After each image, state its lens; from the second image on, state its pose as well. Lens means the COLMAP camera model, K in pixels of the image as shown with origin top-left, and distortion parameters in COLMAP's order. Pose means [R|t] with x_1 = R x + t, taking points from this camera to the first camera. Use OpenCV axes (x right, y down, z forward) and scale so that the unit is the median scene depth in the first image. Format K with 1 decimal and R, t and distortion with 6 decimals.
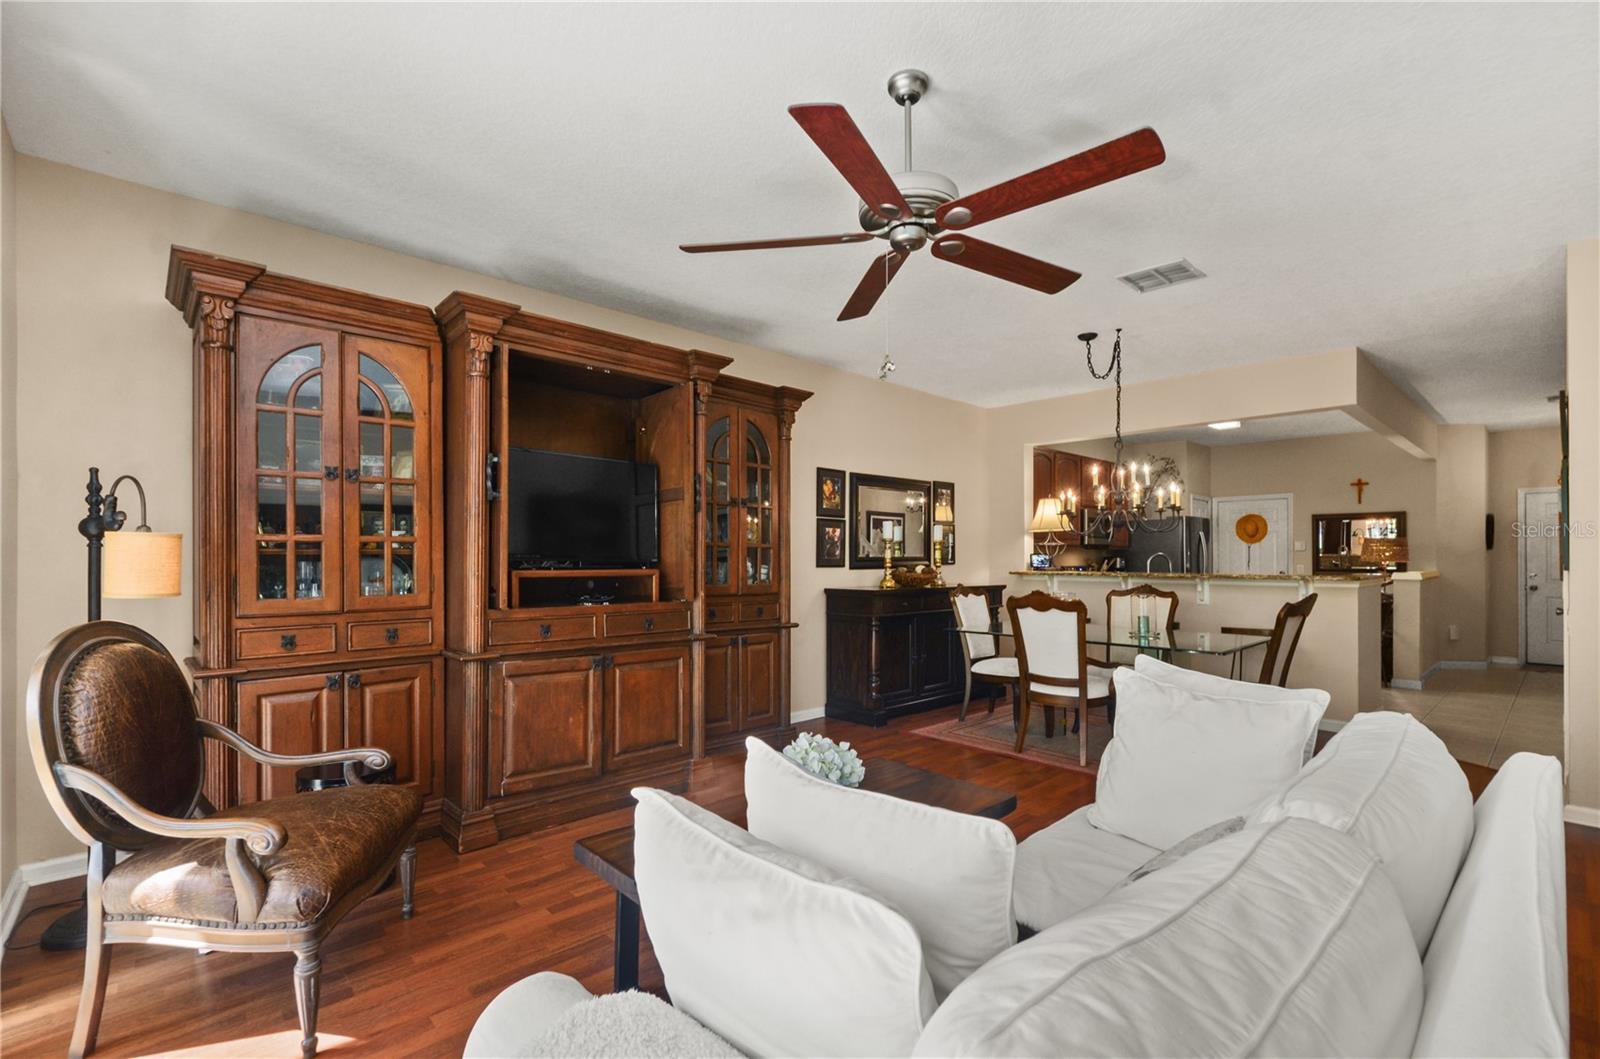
lens RADIAL K [[714.3, 0, 782.1], [0, 714.3, 552.5], [0, 0, 1]] dist [0.007383, -0.004931]
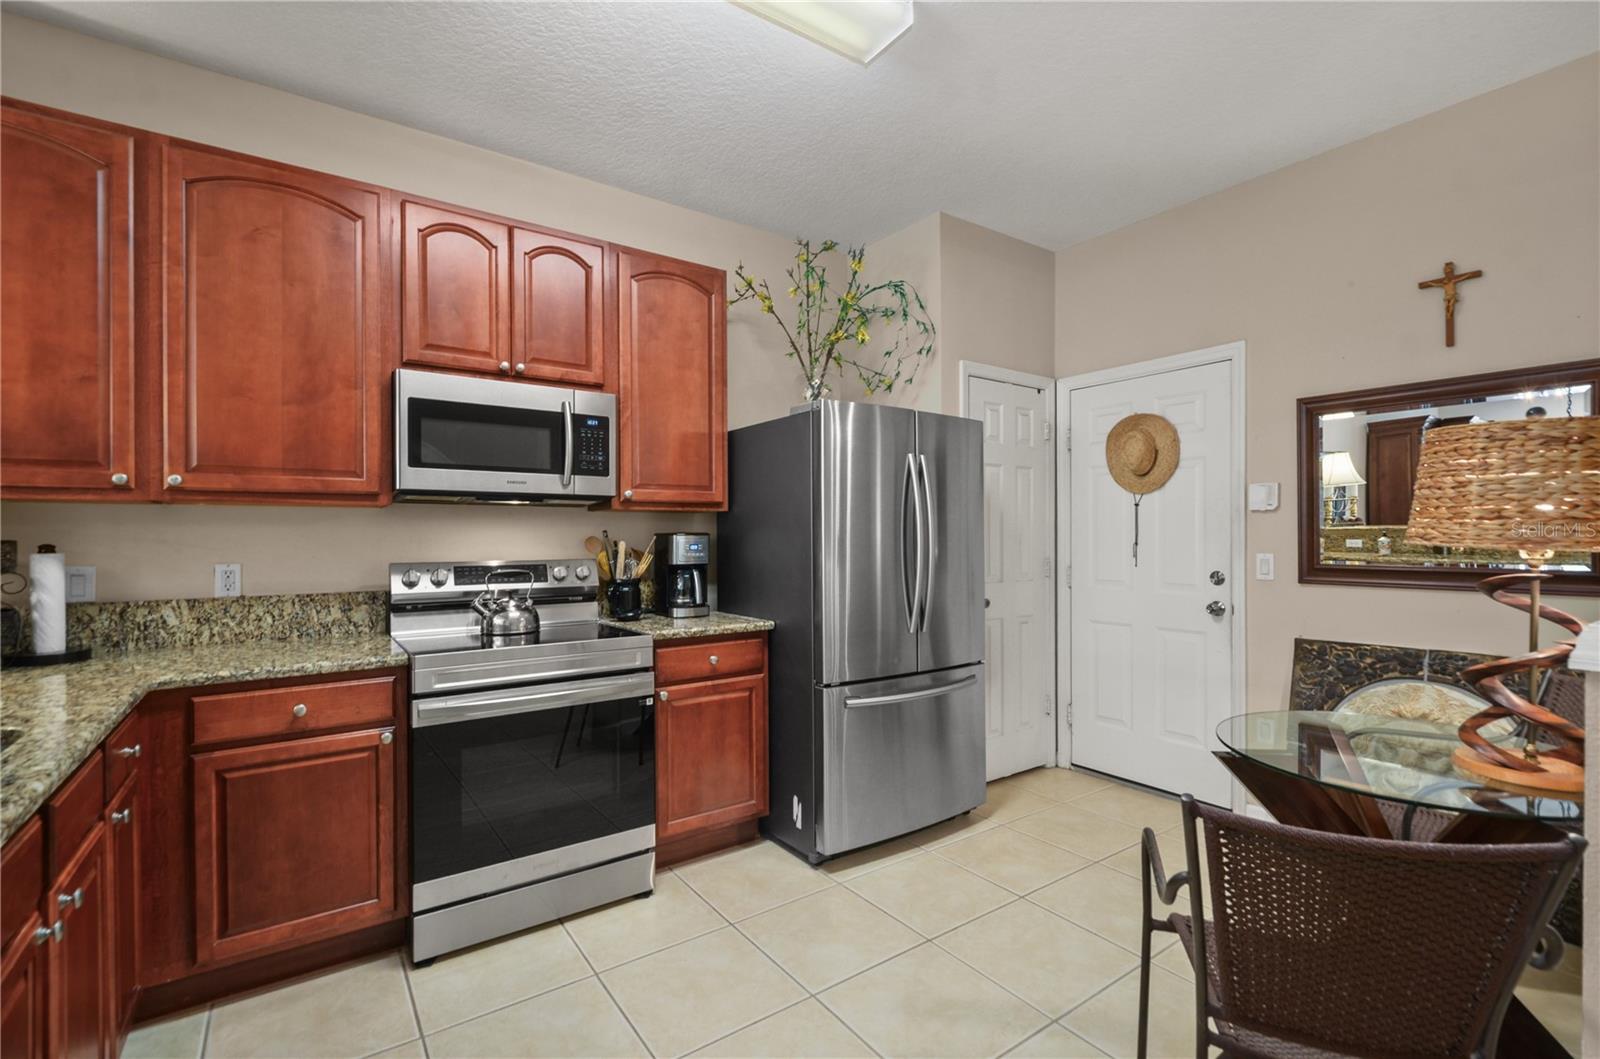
lens RADIAL K [[714.3, 0, 802.1], [0, 714.3, 532.9], [0, 0, 1]] dist [0.007383, -0.004931]
pose [[0.993160, -0.005162, -0.116650, 0.631649], [0.005598, 0.999979, 0.003406, 0.006061], [0.116630, -0.004035, 0.993167, 0.742666]]
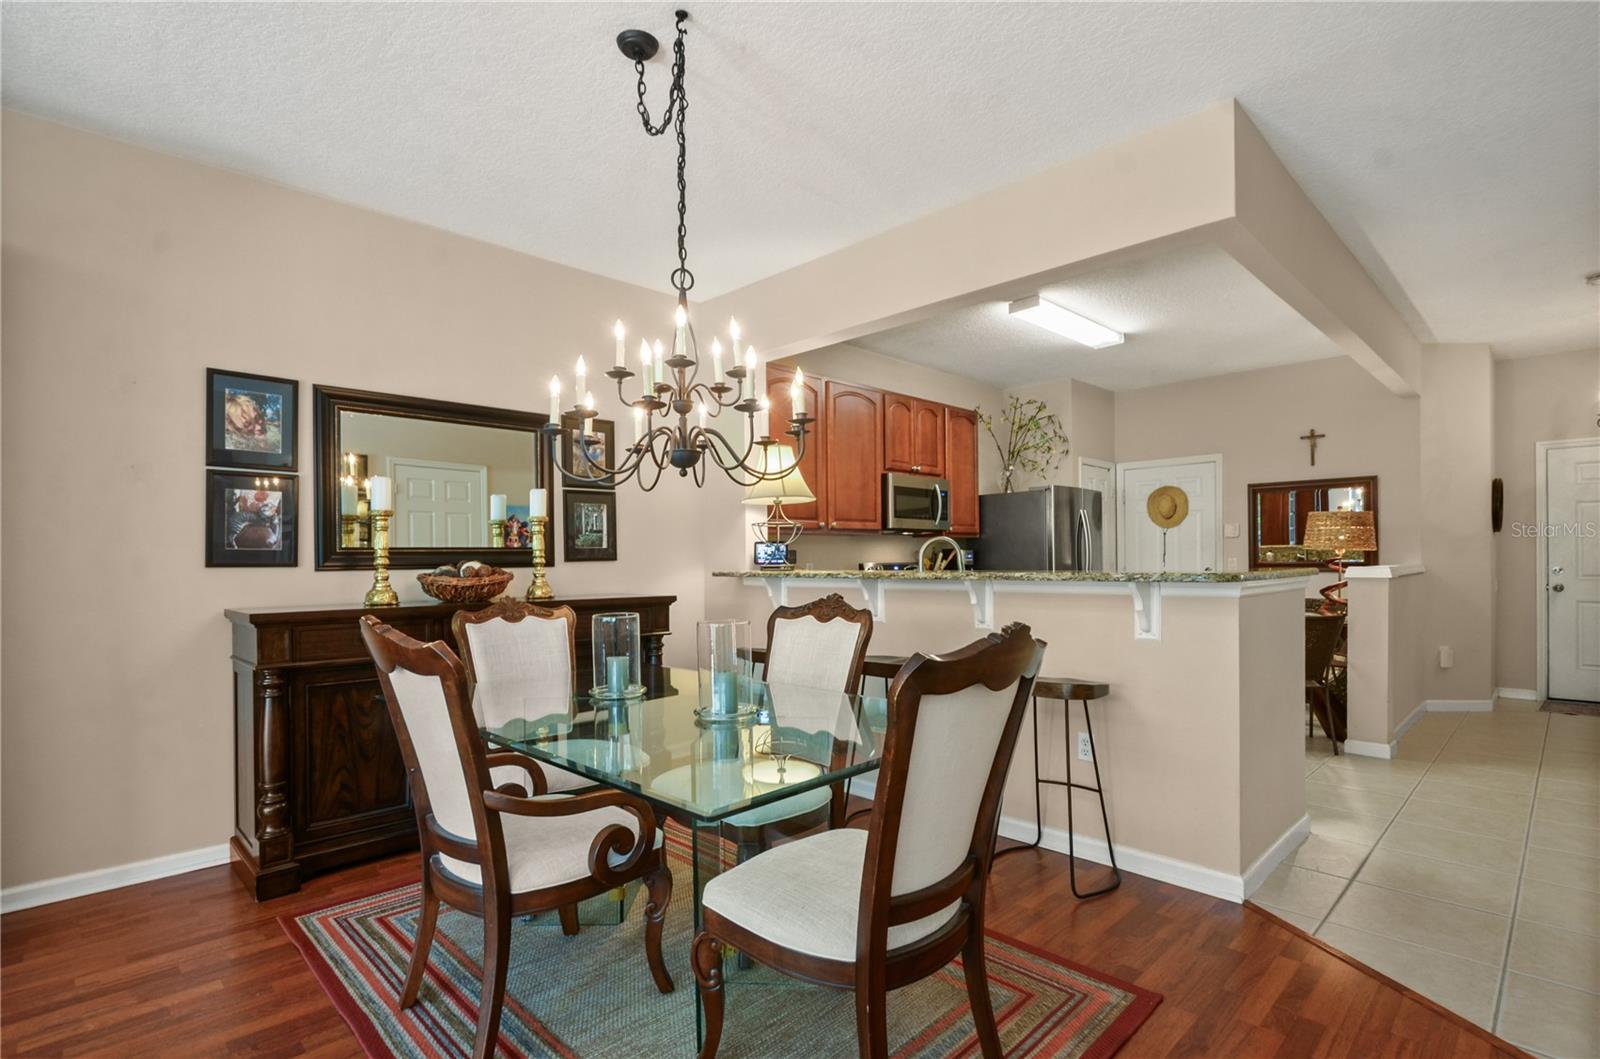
lens RADIAL K [[784.8, 0, 778.2], [0, 784.8, 561.1], [0, 0, 1]] dist [-0.005526, -0.005209]
pose [[0.999340, -0.010105, 0.034889, 0.304917], [0.009837, 0.999921, 0.007840, 0.011503], [-0.034966, -0.007492, 0.999360, 0.310604]]
